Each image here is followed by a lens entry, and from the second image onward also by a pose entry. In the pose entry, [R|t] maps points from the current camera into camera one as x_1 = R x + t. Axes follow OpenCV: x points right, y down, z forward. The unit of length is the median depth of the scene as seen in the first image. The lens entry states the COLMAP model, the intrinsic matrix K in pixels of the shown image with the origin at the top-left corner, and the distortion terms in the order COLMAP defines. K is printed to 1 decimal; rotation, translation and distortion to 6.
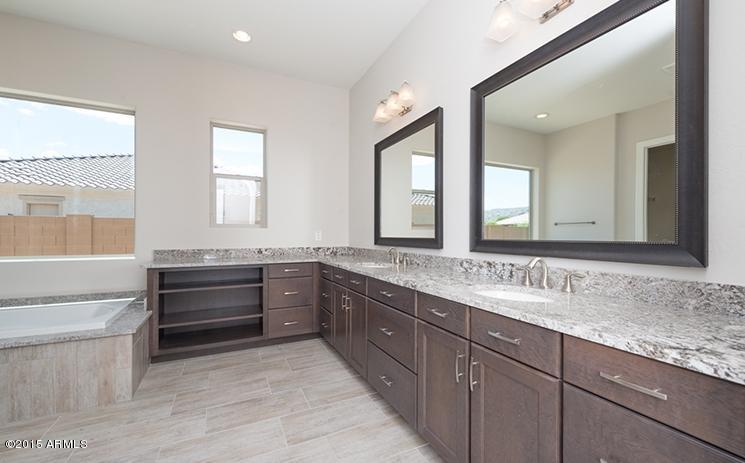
lens RADIAL K [[310.2, 0, 372.5], [0, 310.2, 231.5], [0, 0, 1]] dist [-0.000188, -0.000075]
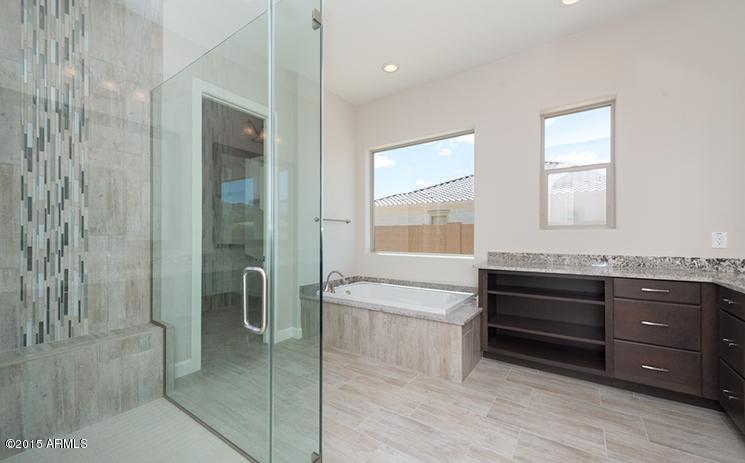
lens RADIAL K [[304.2, 0, 373.8], [0, 304.2, 234.8], [0, 0, 1]] dist [0.021436, -0.007777]
pose [[0.471847, -0.009181, -0.881633, 0.049689], [0.009954, 0.999938, -0.005085, 0.001541], [0.881624, -0.006377, 0.471909, 0.161888]]
